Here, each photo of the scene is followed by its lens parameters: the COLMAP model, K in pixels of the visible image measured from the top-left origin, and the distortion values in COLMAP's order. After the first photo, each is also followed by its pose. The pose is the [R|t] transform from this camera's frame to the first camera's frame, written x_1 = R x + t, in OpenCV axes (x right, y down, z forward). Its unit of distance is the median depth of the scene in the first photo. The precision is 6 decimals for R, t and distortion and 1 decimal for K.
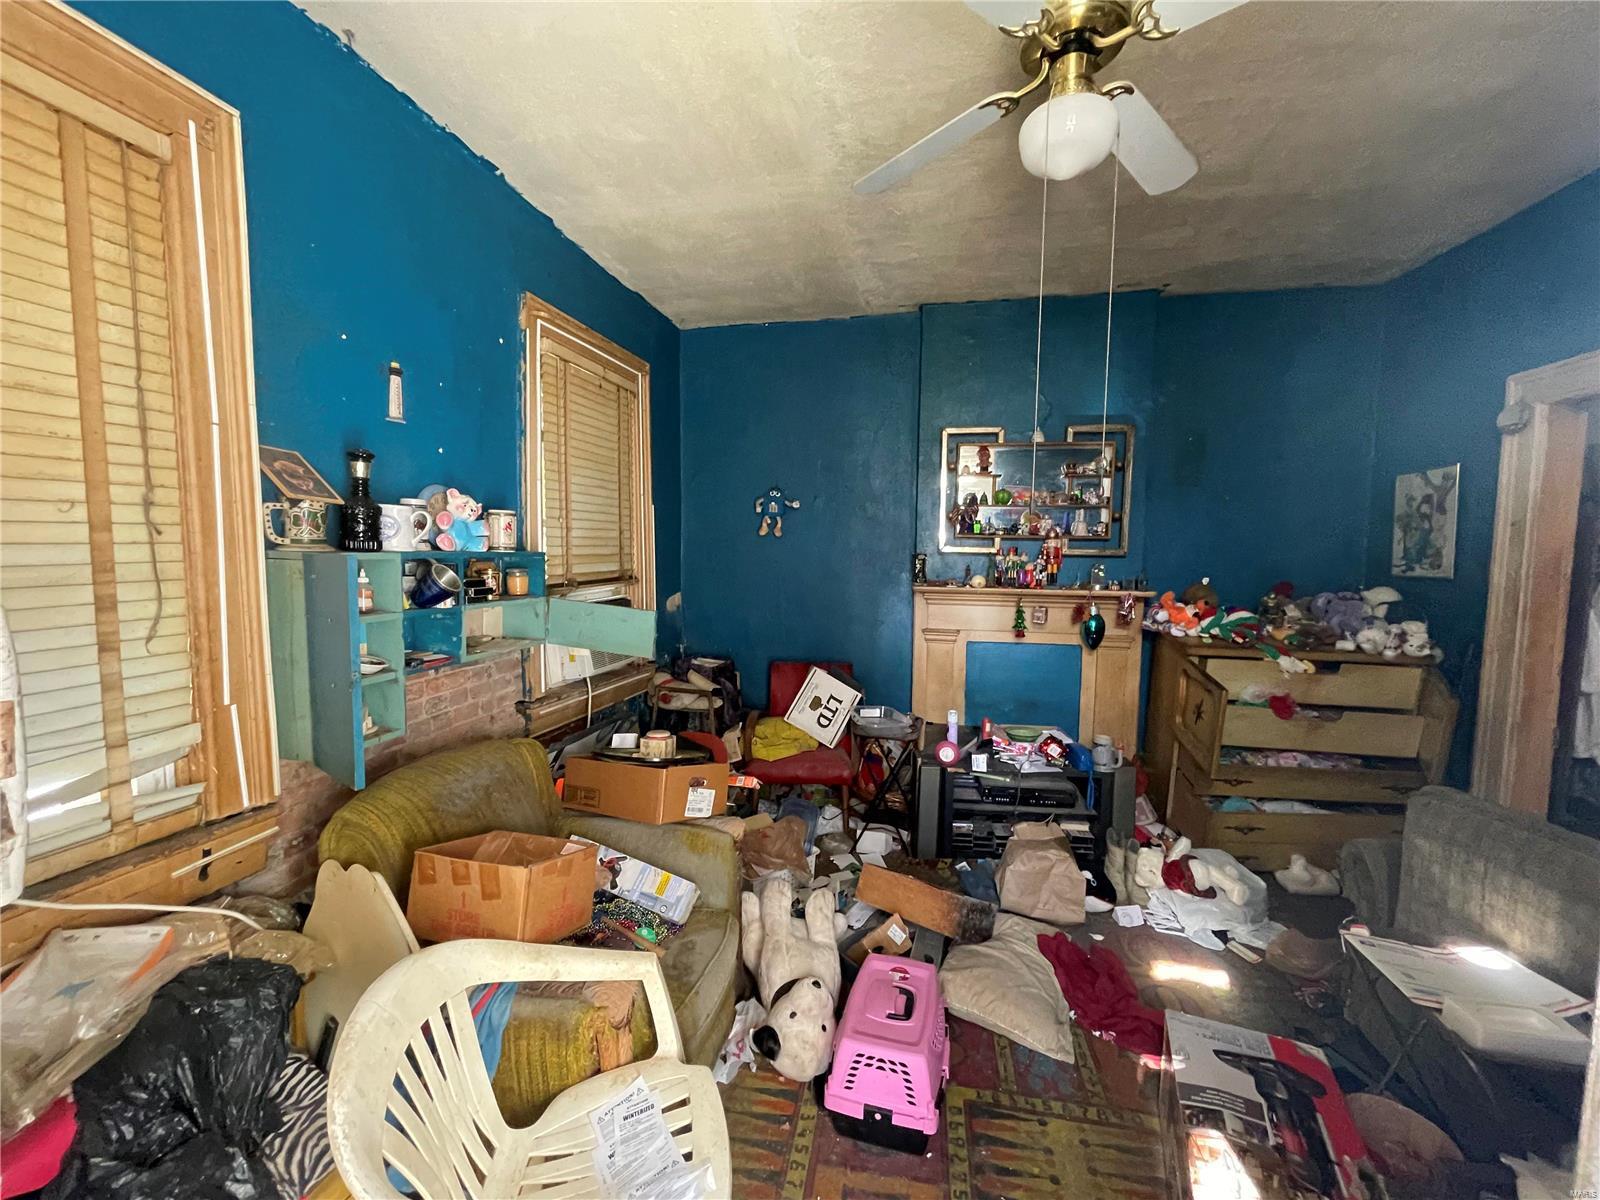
lens RADIAL K [[643.6, 0, 804.0], [0, 643.6, 599.5], [0, 0, 1]] dist [-0.002284, -0.000364]
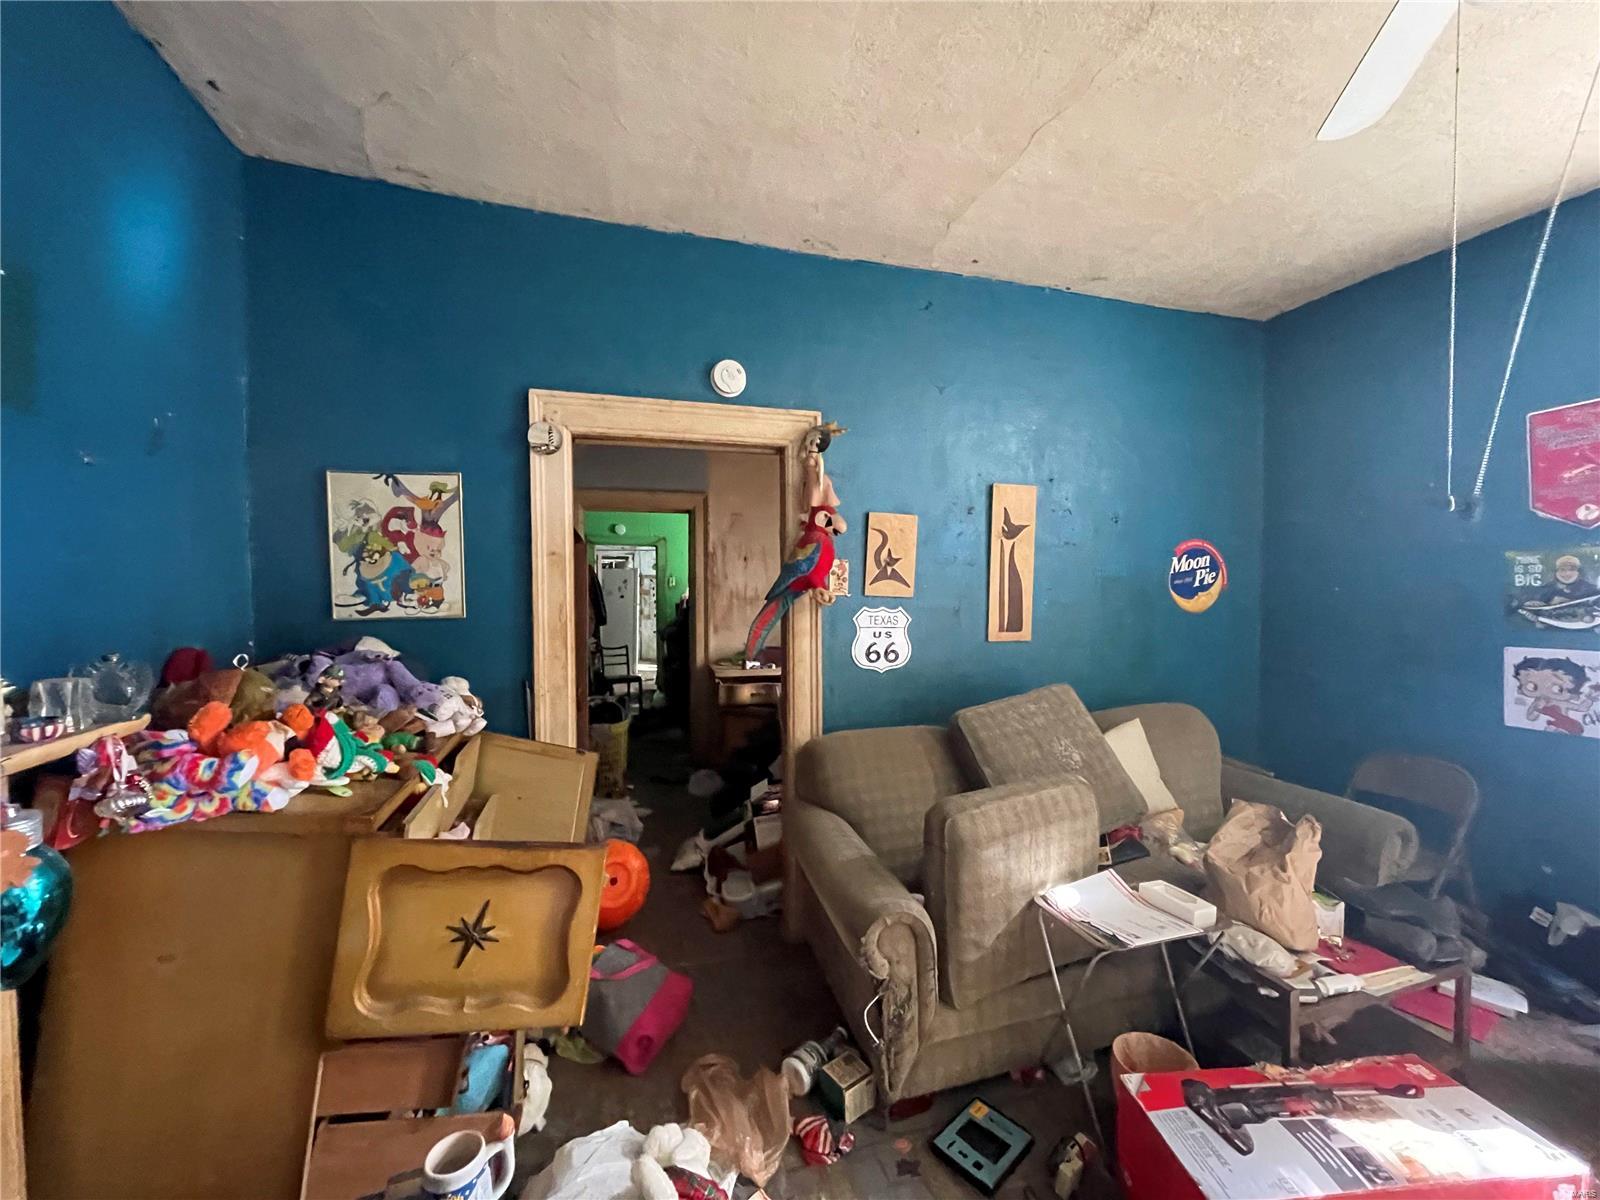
lens RADIAL K [[643.6, 0, 804.0], [0, 643.6, 599.5], [0, 0, 1]] dist [-0.002284, -0.000364]
pose [[-0.483800, -0.033940, 0.874520, 0.093370], [0.070768, 0.994458, 0.077744, -0.078027], [-0.872312, 0.099501, -0.478718, 0.910097]]
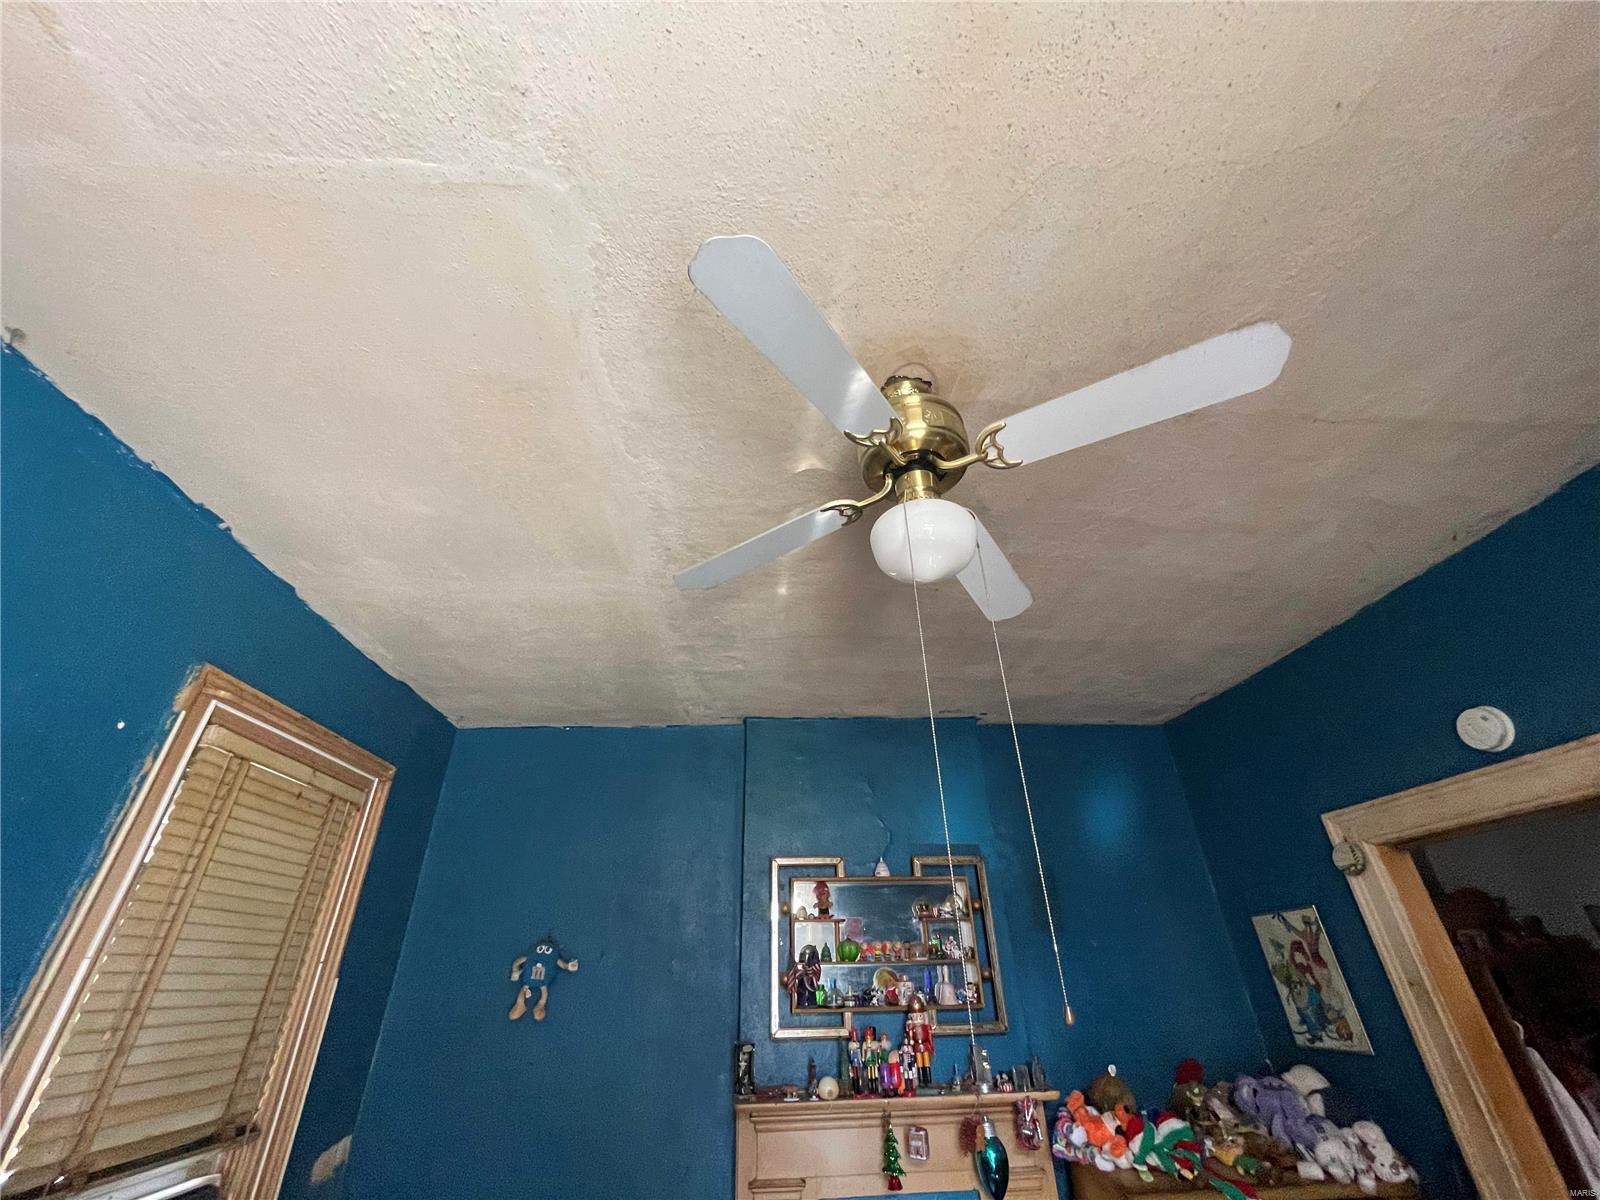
lens RADIAL K [[643.6, 0, 804.0], [0, 643.6, 599.5], [0, 0, 1]] dist [-0.002284, -0.000364]
pose [[0.963360, 0.106095, 0.246335, 0.020047], [0.055949, 0.818741, -0.571431, -0.074054], [-0.262310, 0.564276, 0.782807, 0.182963]]
